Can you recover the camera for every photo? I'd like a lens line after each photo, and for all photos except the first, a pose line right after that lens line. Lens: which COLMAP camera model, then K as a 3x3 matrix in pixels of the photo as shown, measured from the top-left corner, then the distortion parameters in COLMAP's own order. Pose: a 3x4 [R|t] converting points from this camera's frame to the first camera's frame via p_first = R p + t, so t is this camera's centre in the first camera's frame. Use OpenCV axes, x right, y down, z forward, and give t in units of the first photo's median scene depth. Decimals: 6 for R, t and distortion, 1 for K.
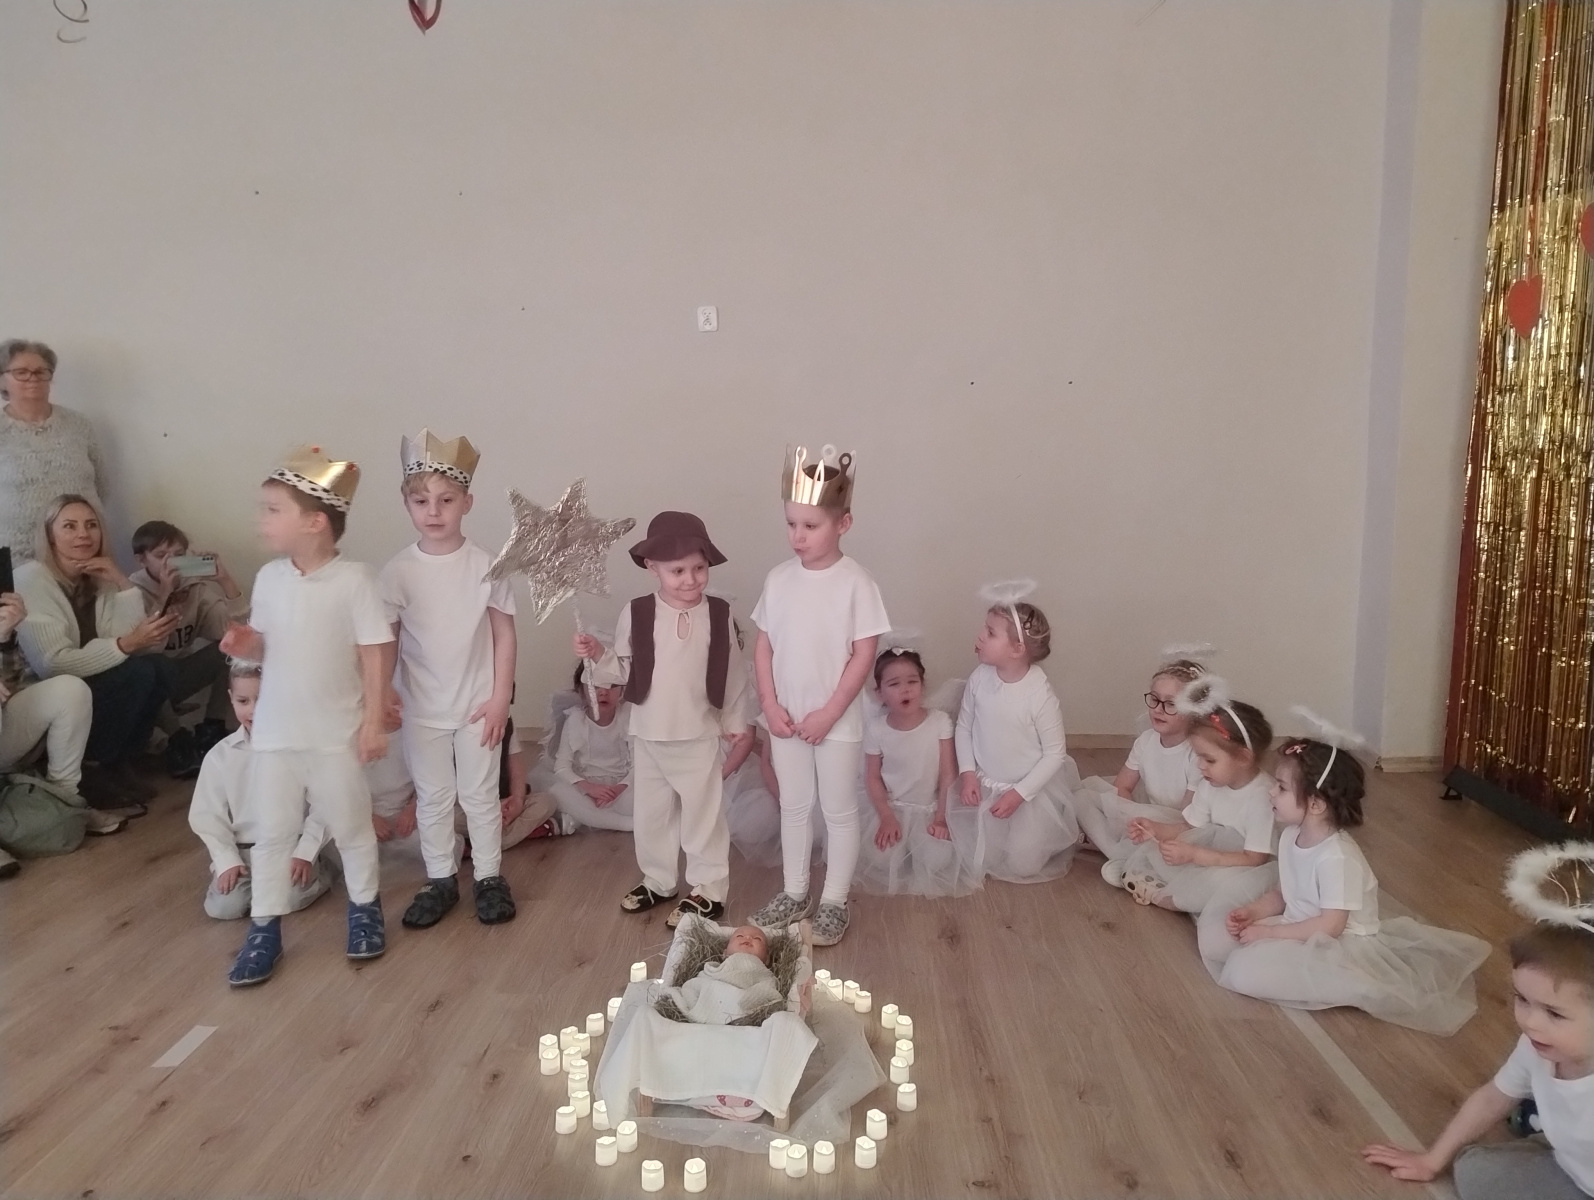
lens RADIAL K [[1180.8, 0, 804.2], [0, 1180.8, 586.8], [0, 0, 1]] dist [0.048236, -0.068348]
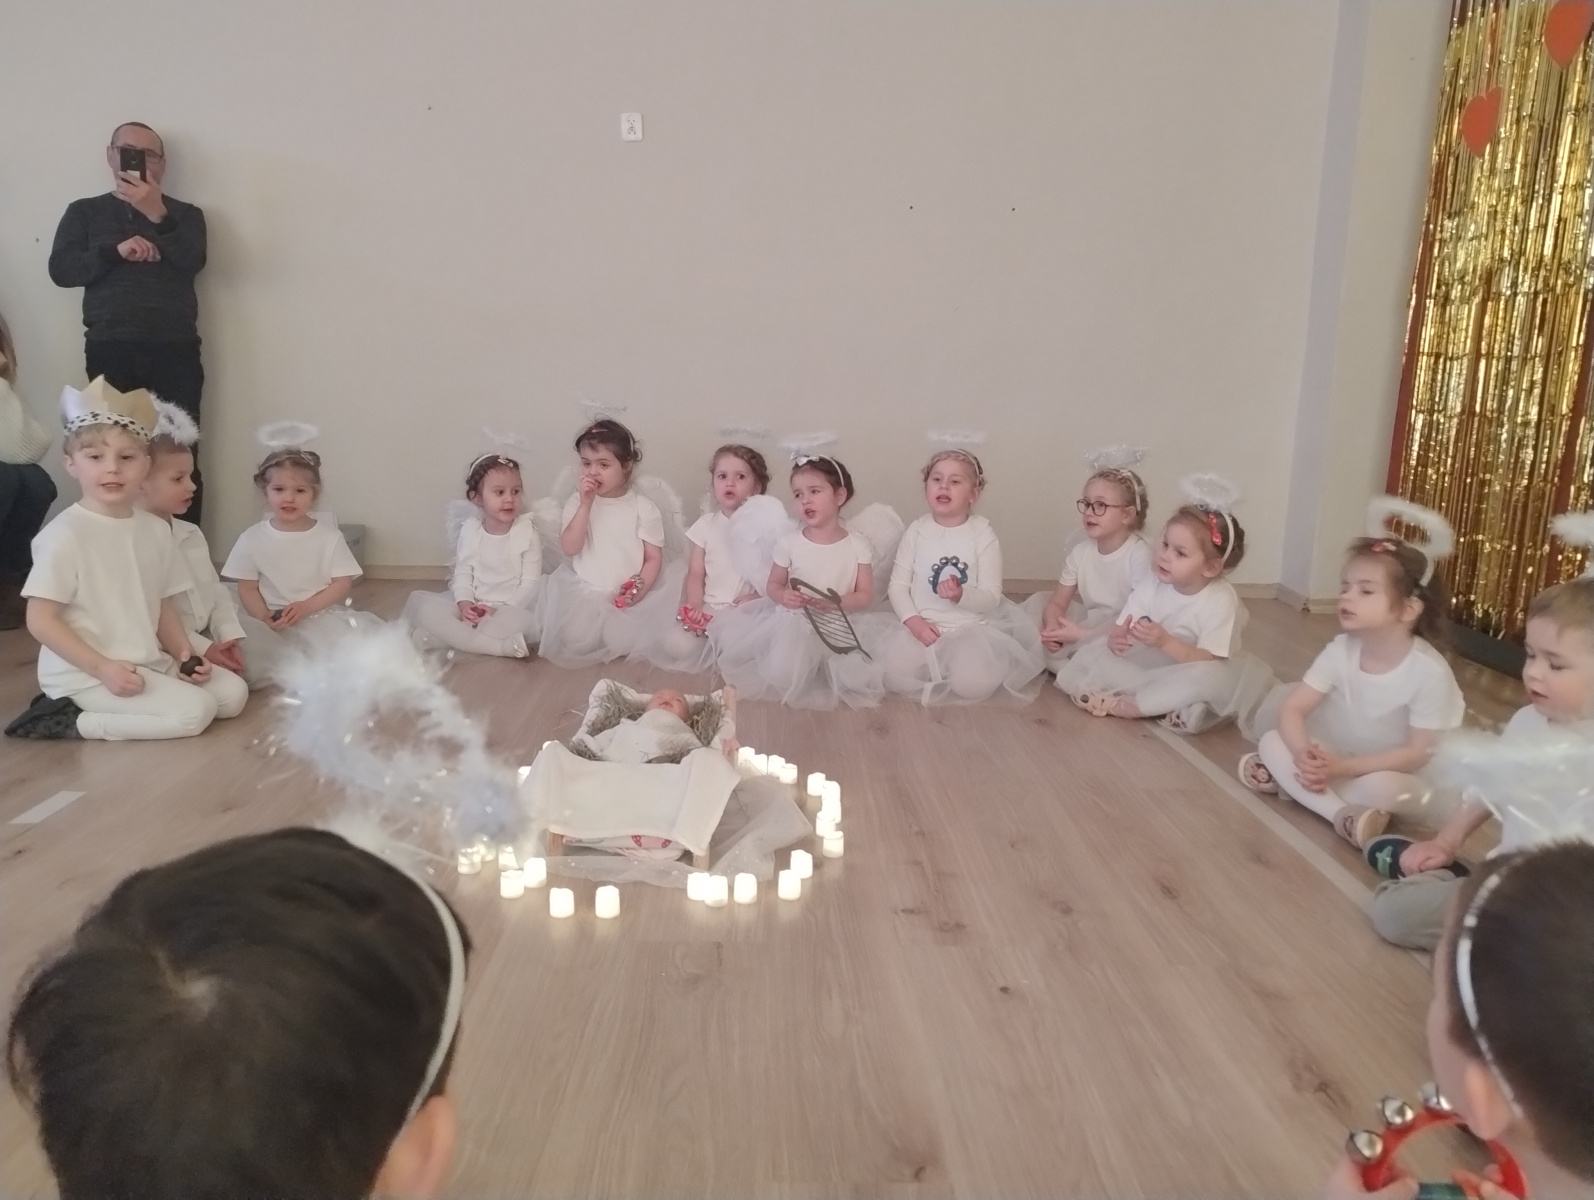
lens RADIAL K [[1180.8, 0, 806.2], [0, 1180.8, 609.0], [0, 0, 1]] dist [0.048236, -0.068348]
pose [[0.998000, 0.011027, 0.062239, 0.002763], [-0.015753, 0.996986, 0.075963, 0.138459], [-0.061214, -0.076791, 0.995166, 0.058465]]
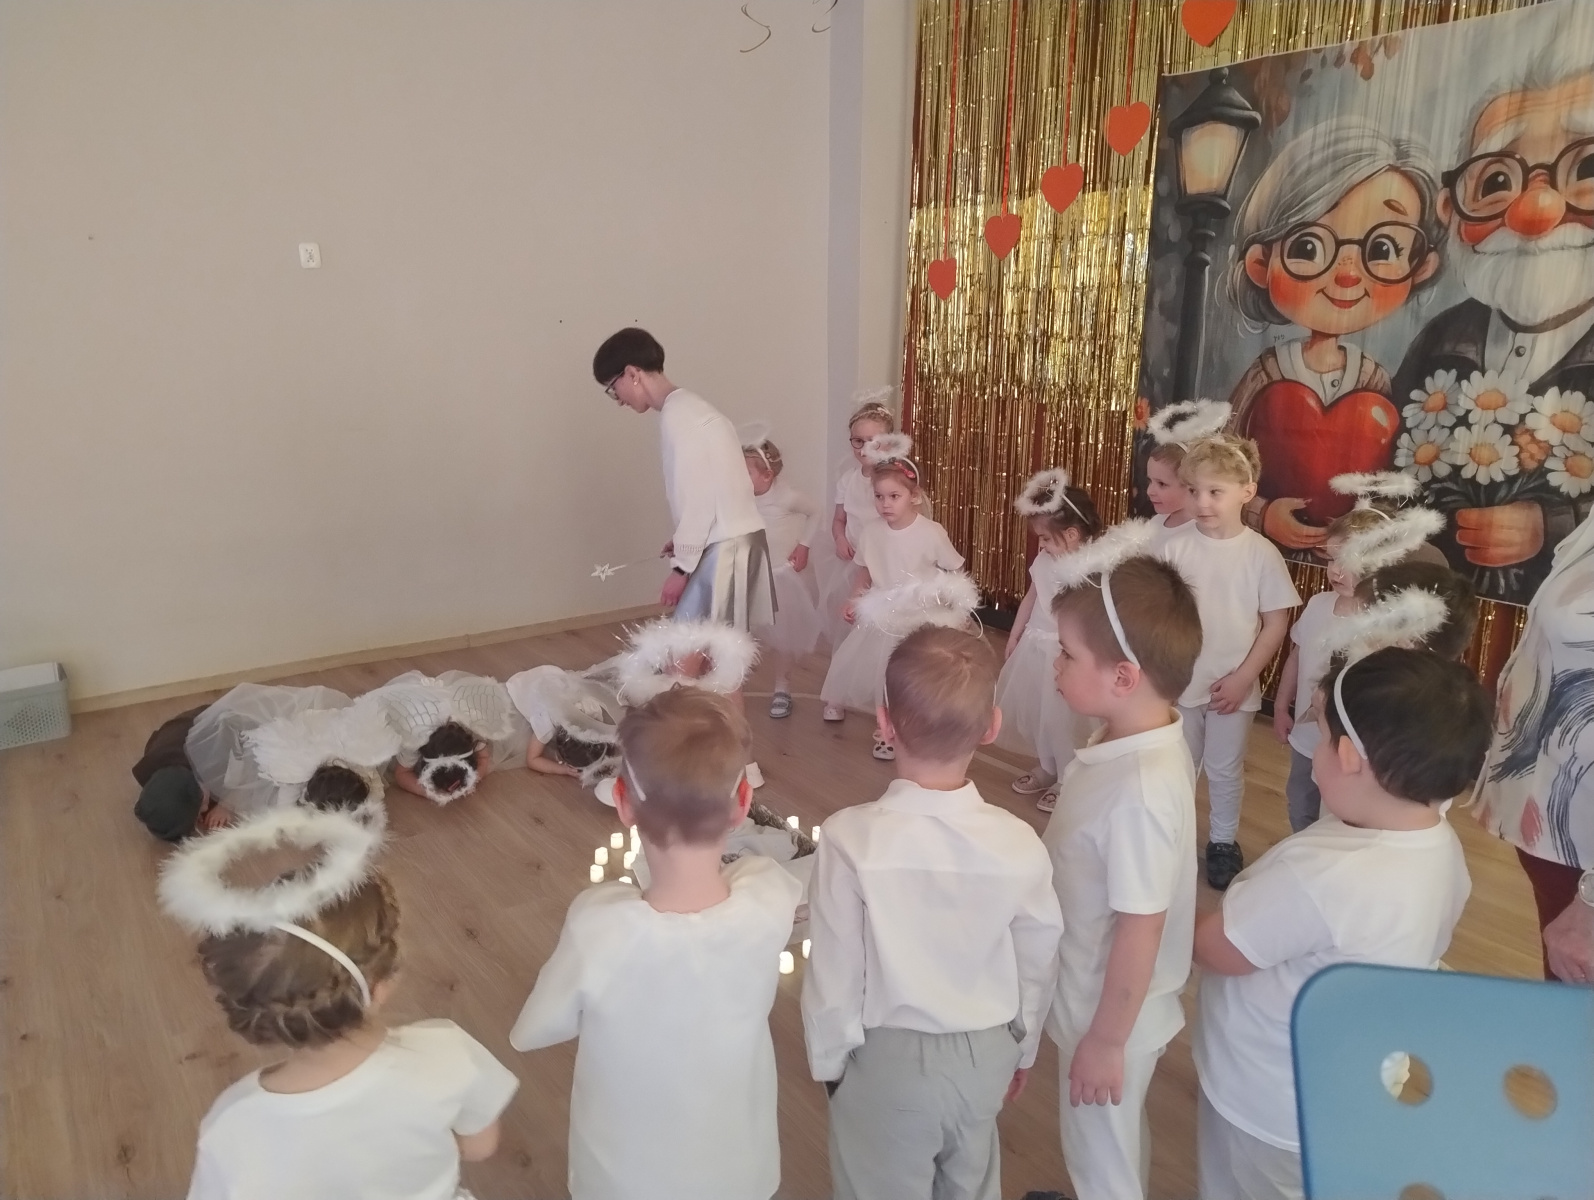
lens RADIAL K [[1082.2, 0, 785.0], [0, 1082.2, 583.1], [0, 0, 1]] dist [0.010191, -0.024903]
pose [[0.793710, -0.147361, 0.590177, -0.606621], [0.072847, 0.986258, 0.148287, -0.107742], [-0.603919, -0.074704, 0.793537, 0.018239]]
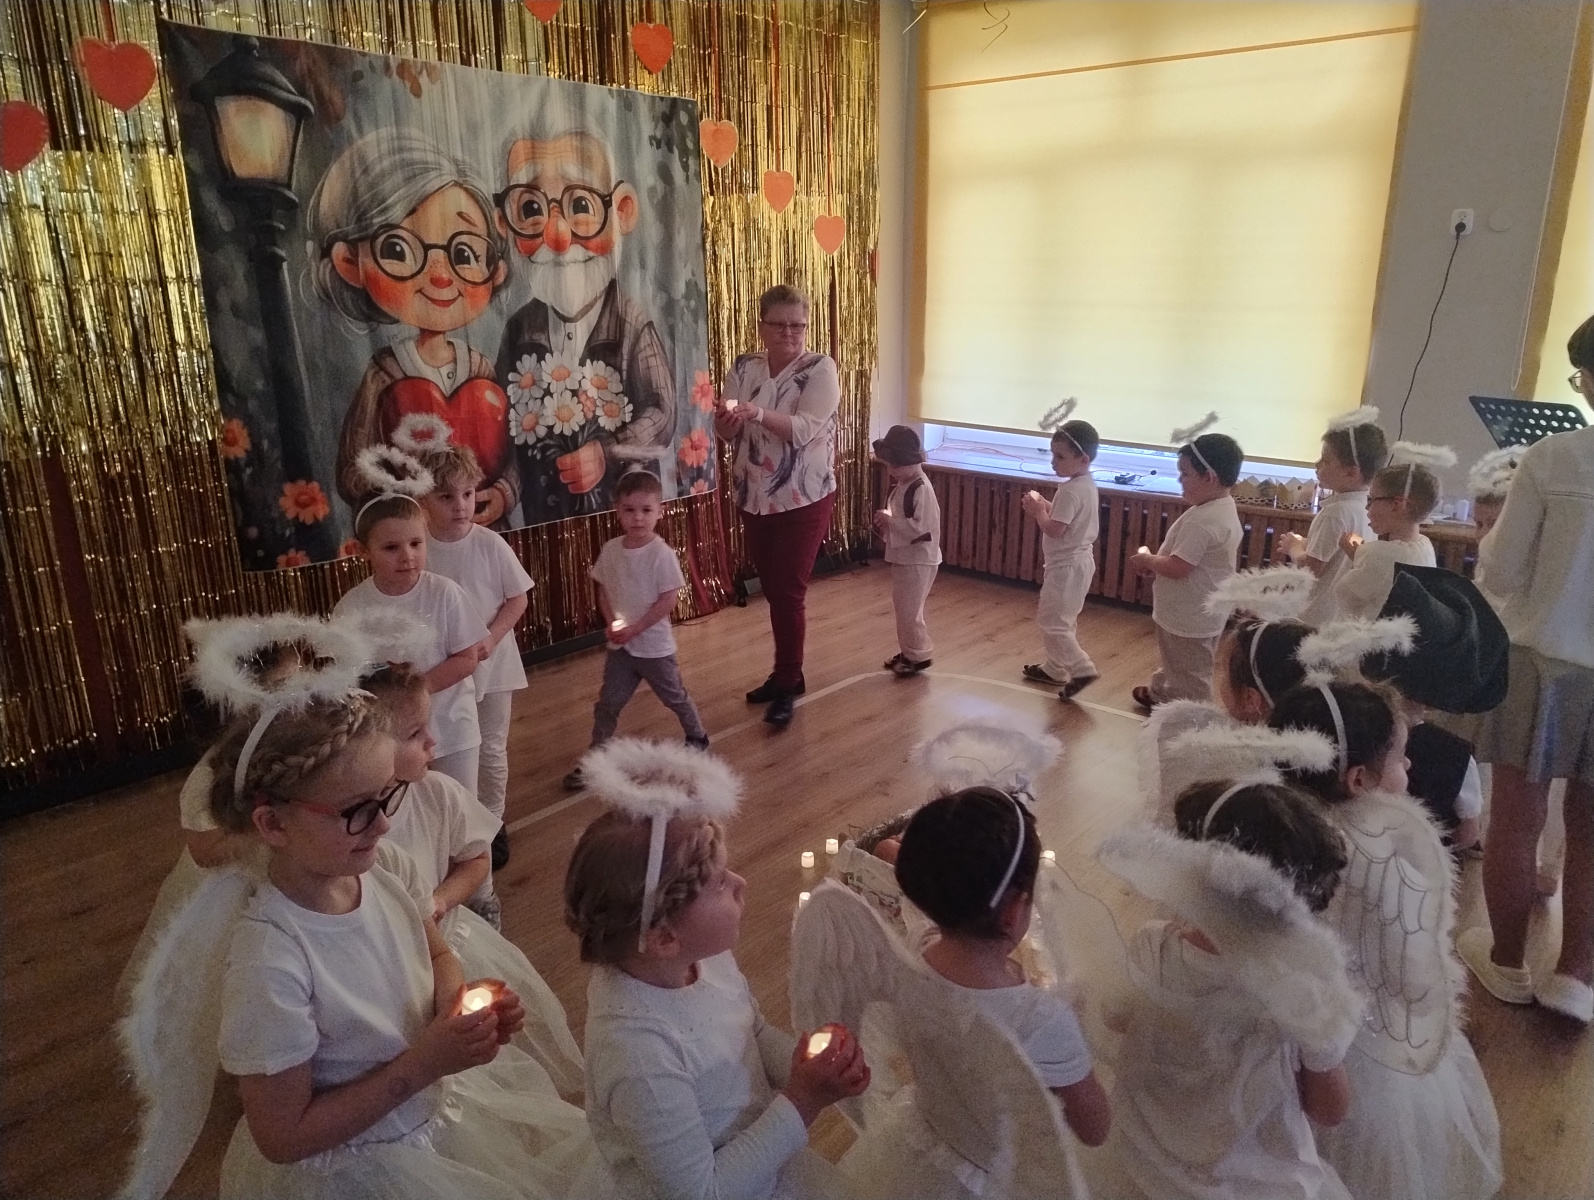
lens RADIAL K [[1082.2, 0, 800.4], [0, 1082.2, 604.5], [0, 0, 1]] dist [0.010191, -0.024903]
pose [[-0.762760, -0.178706, 0.621499, -0.587936], [0.084138, 0.925466, 0.369370, -0.335150], [-0.641185, 0.334032, -0.690872, 1.616103]]
